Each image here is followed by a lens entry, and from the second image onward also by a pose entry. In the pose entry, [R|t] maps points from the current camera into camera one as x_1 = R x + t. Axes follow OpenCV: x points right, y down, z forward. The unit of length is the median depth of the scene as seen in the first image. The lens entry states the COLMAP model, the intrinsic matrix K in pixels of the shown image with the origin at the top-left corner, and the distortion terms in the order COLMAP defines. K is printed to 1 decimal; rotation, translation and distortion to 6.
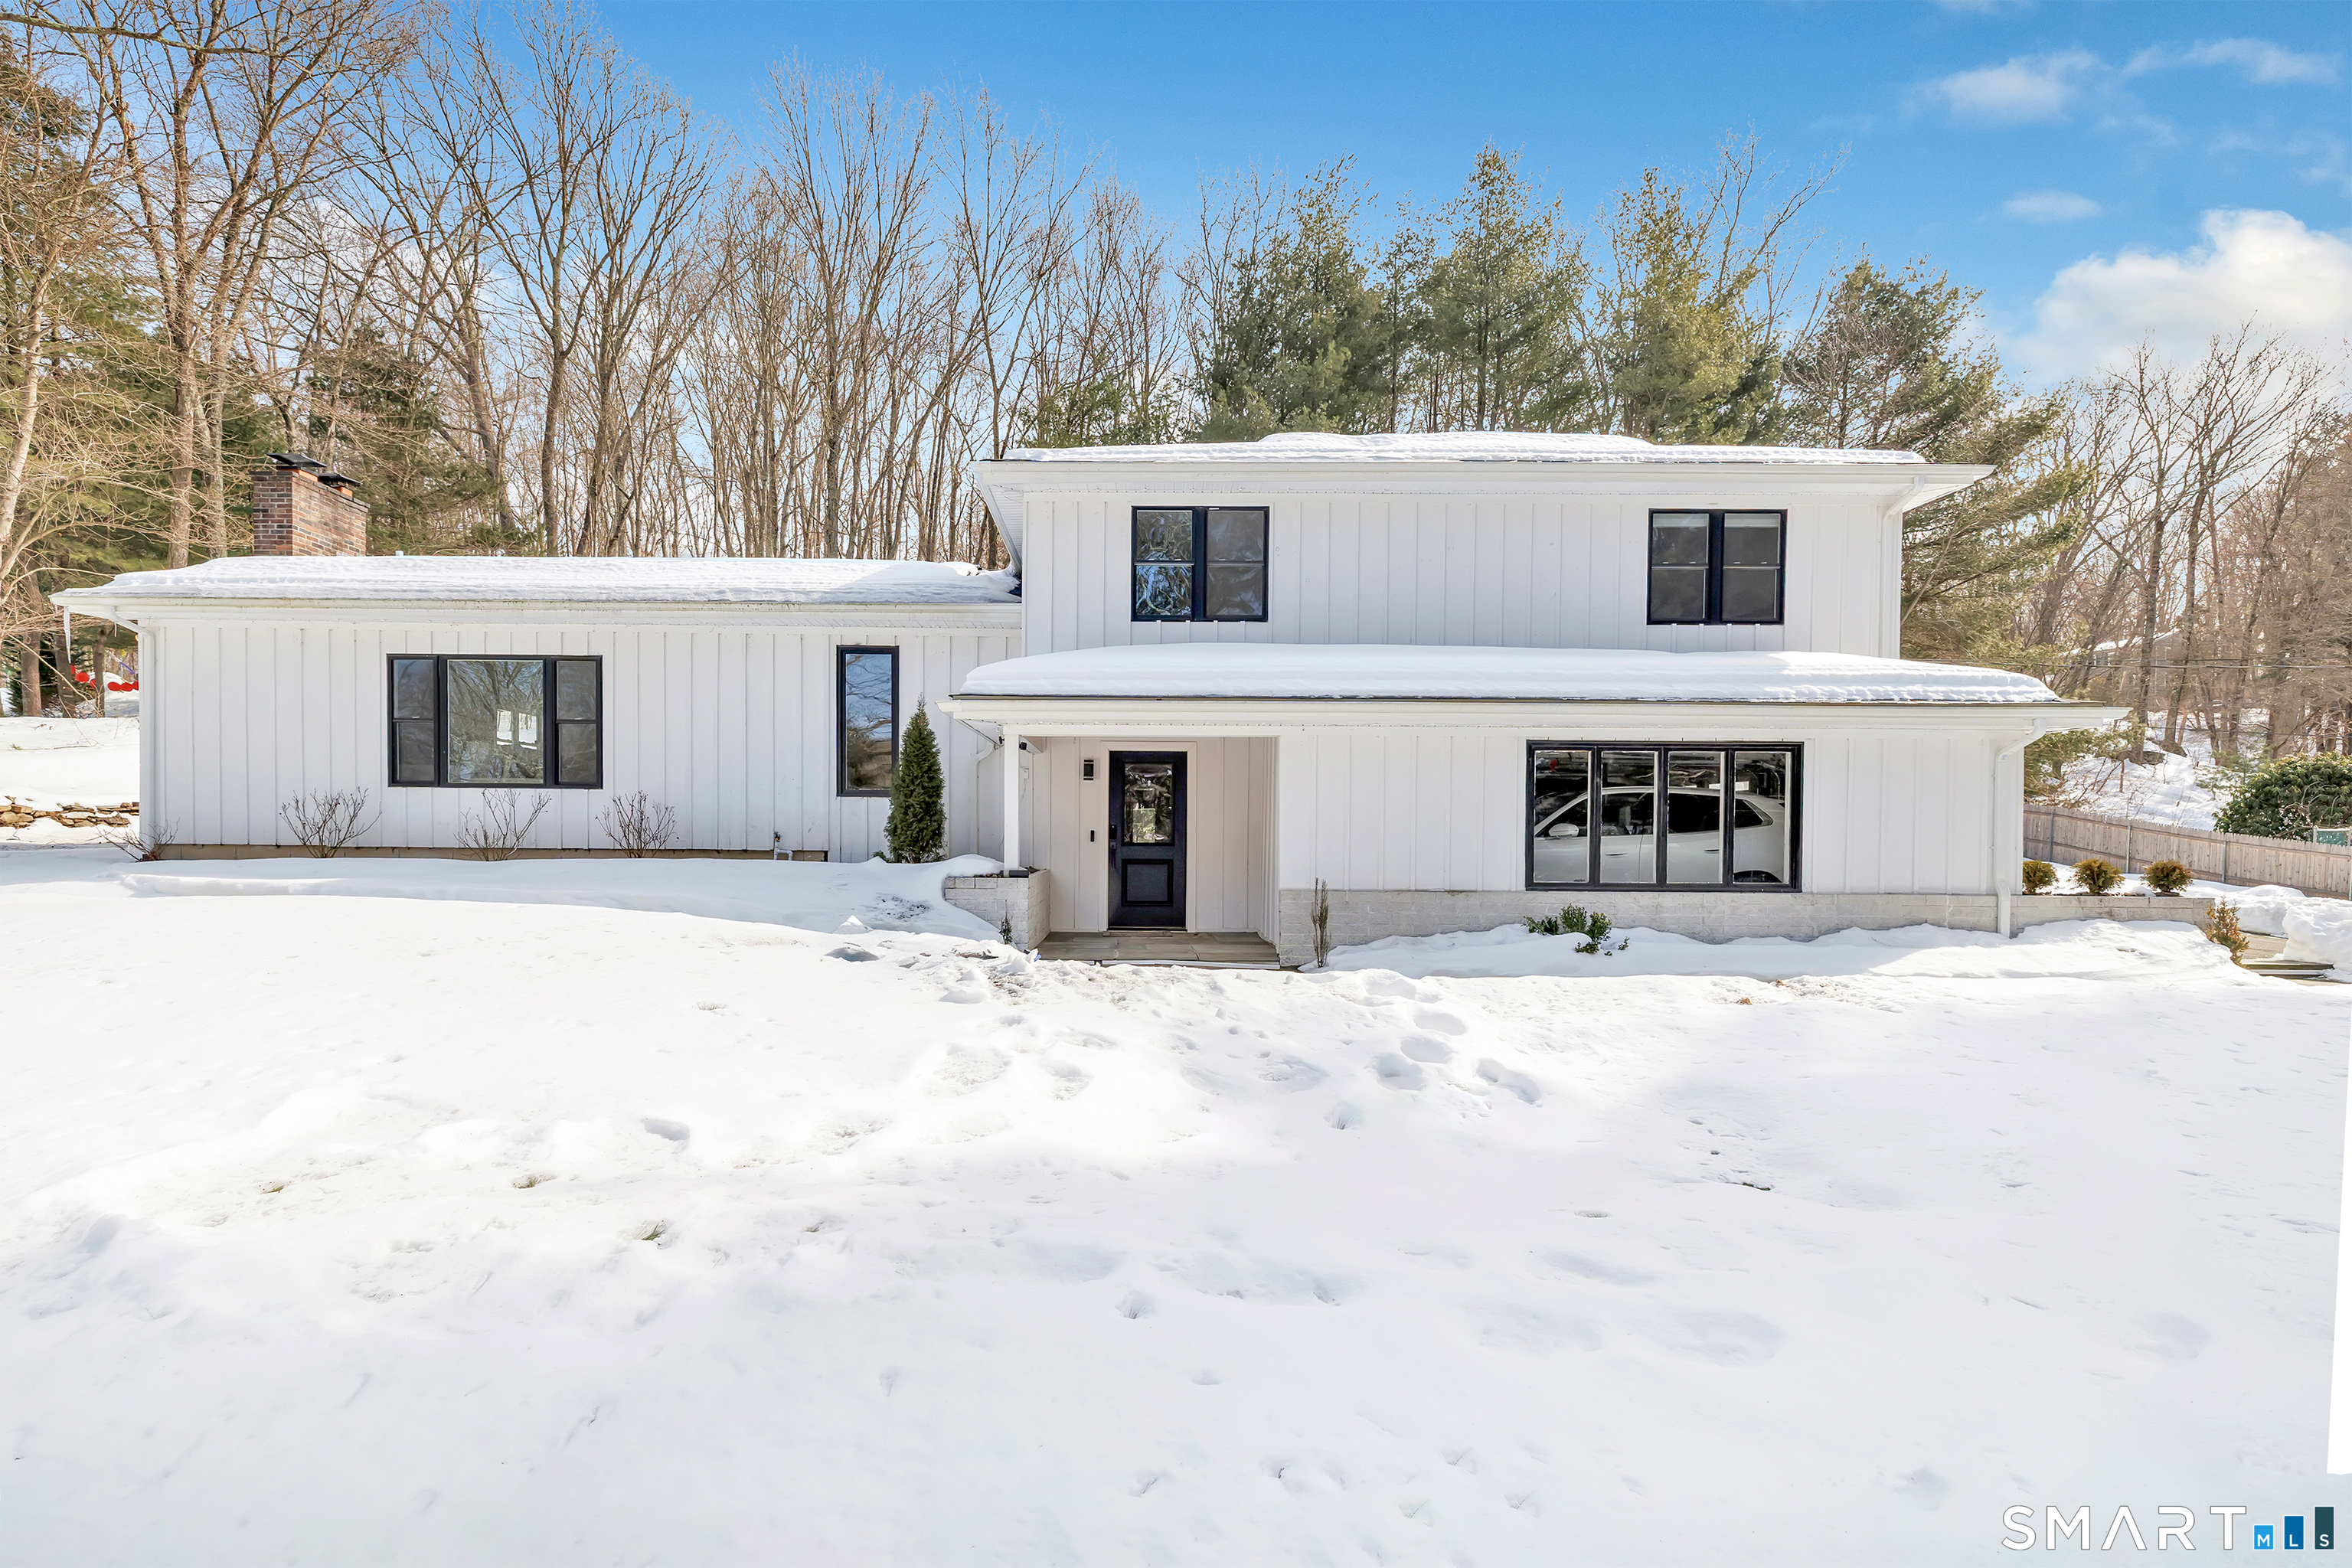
lens RADIAL K [[991.8, 0, 1176.0], [0, 991.8, 784.0], [0, 0, 1]] dist [0.001671, 0.000327]
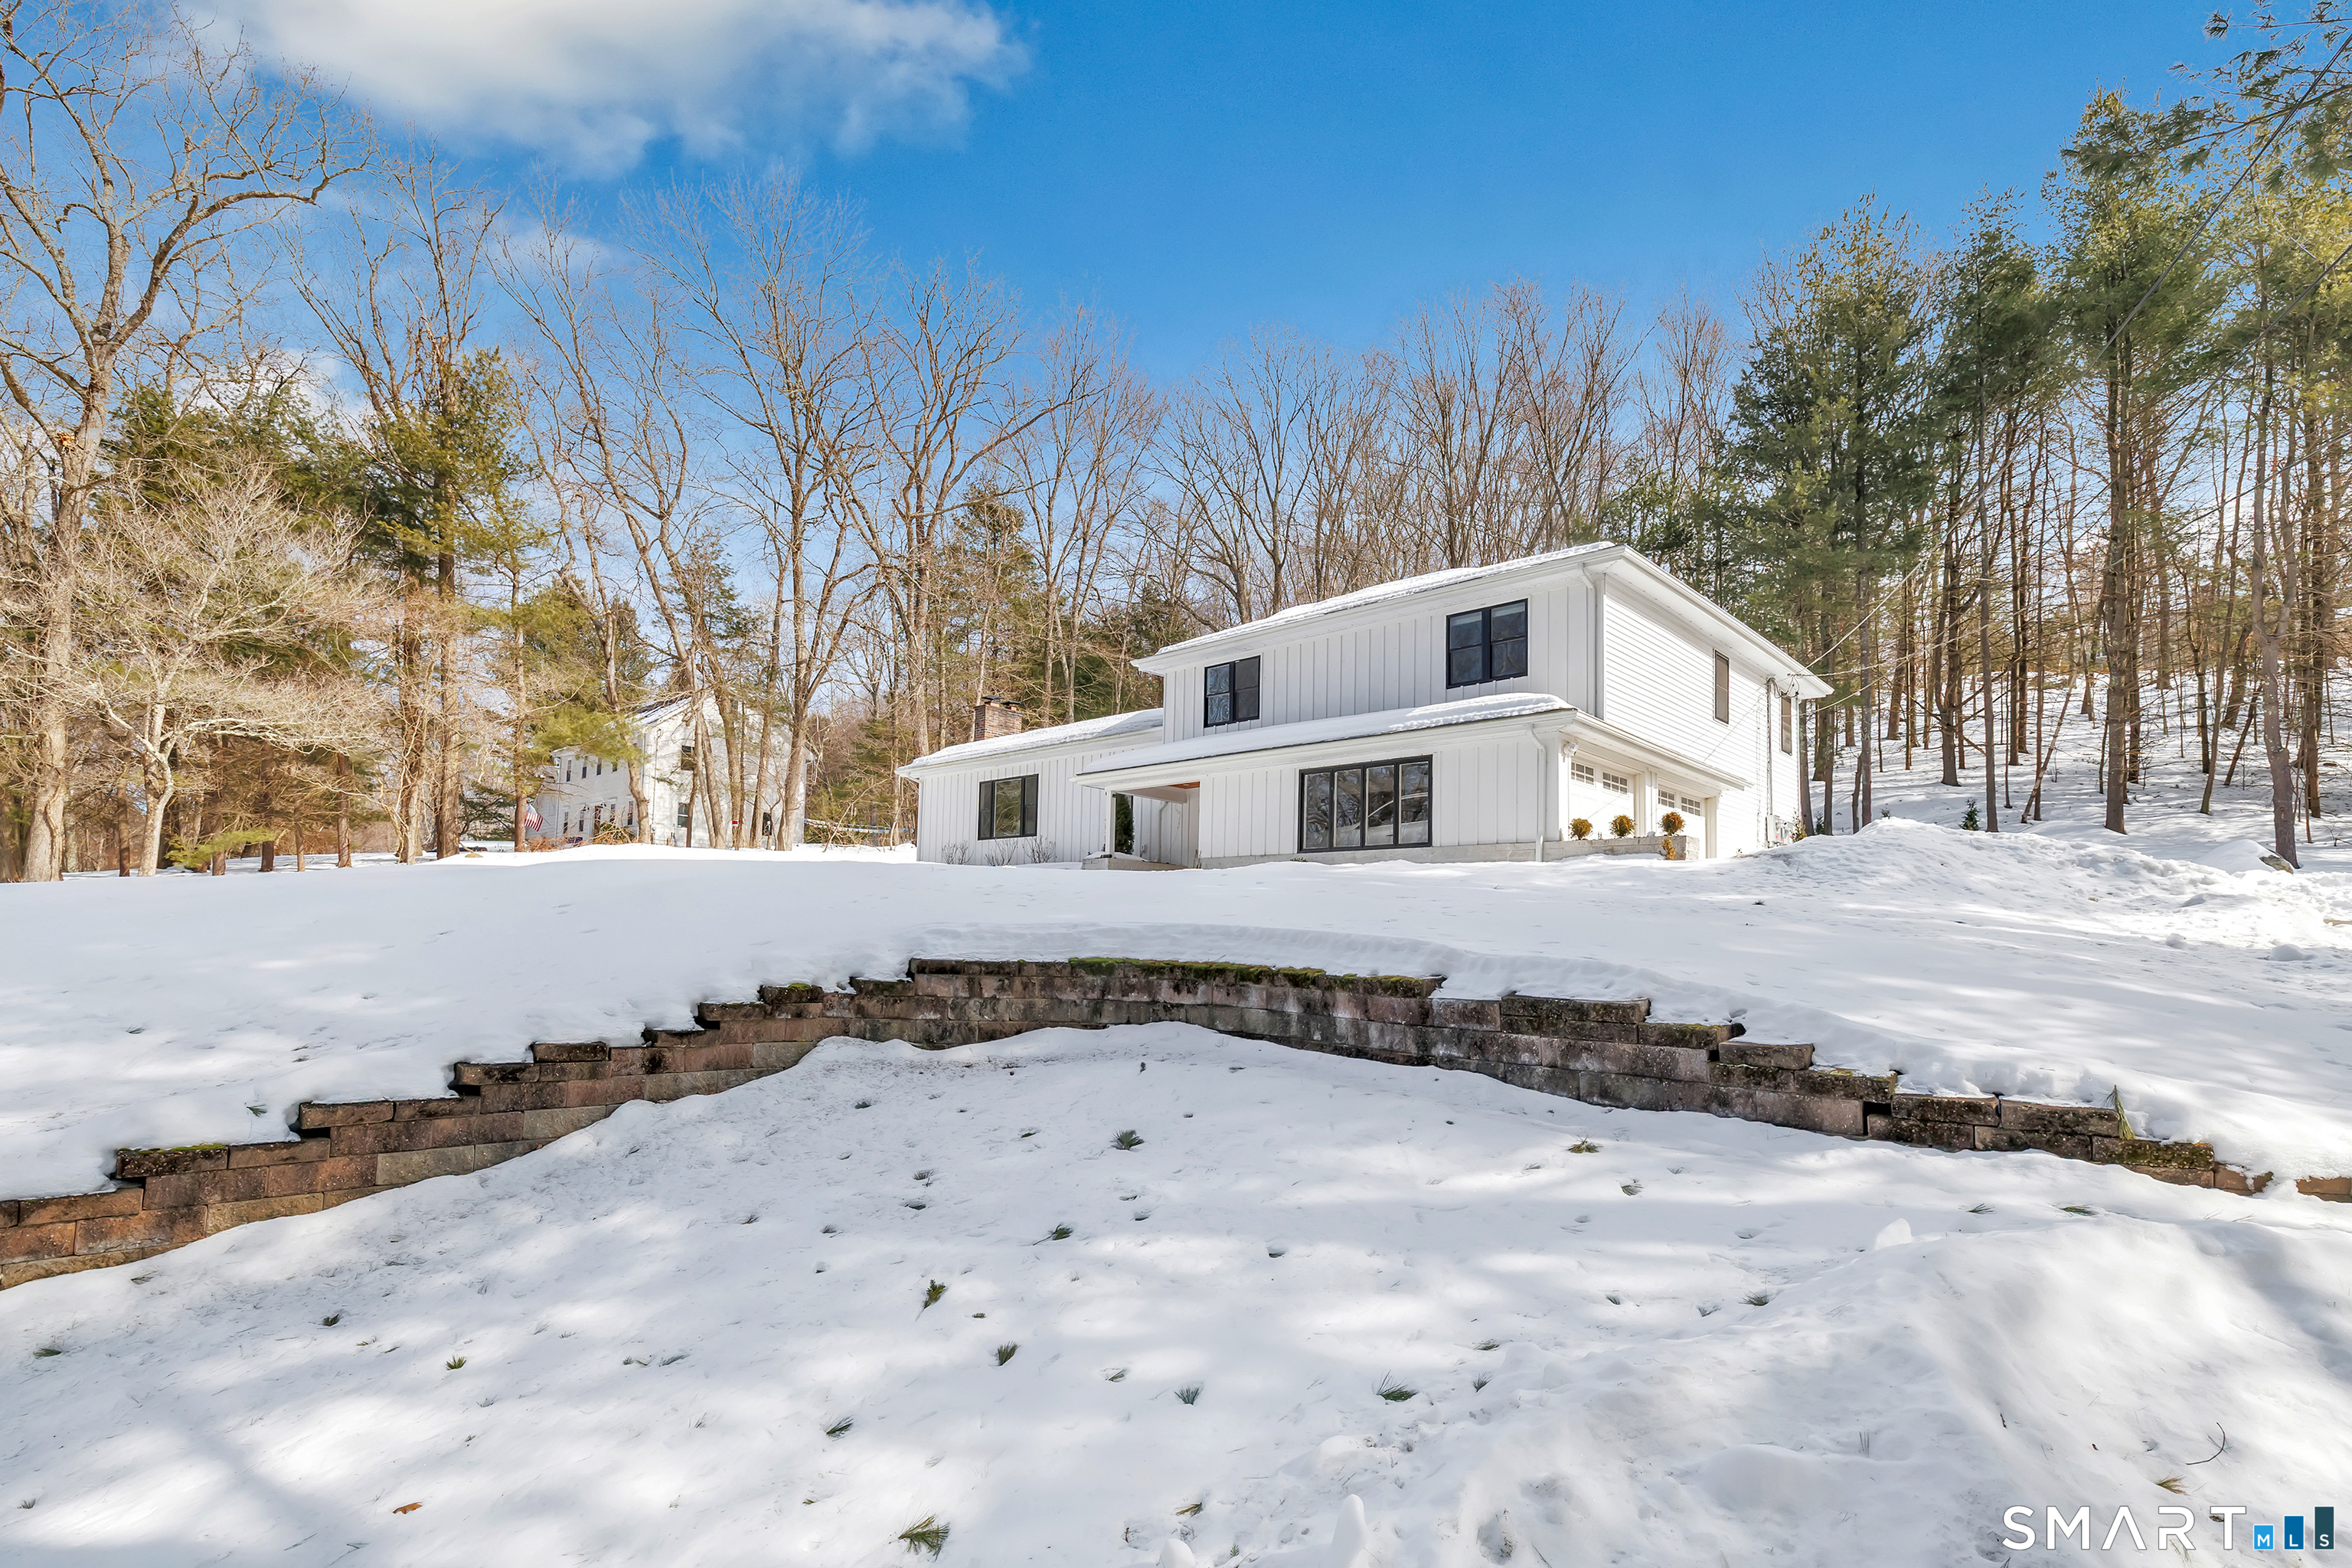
lens RADIAL K [[1069.2, 0, 1173.2], [0, 1069.2, 736.0], [0, 0, 1]] dist [-0.000414, 0.000107]
pose [[0.711101, -0.116472, -0.693376, 1.249167], [-0.003177, 0.985641, -0.168823, 0.179473], [0.703083, 0.122253, 0.700520, -0.416483]]
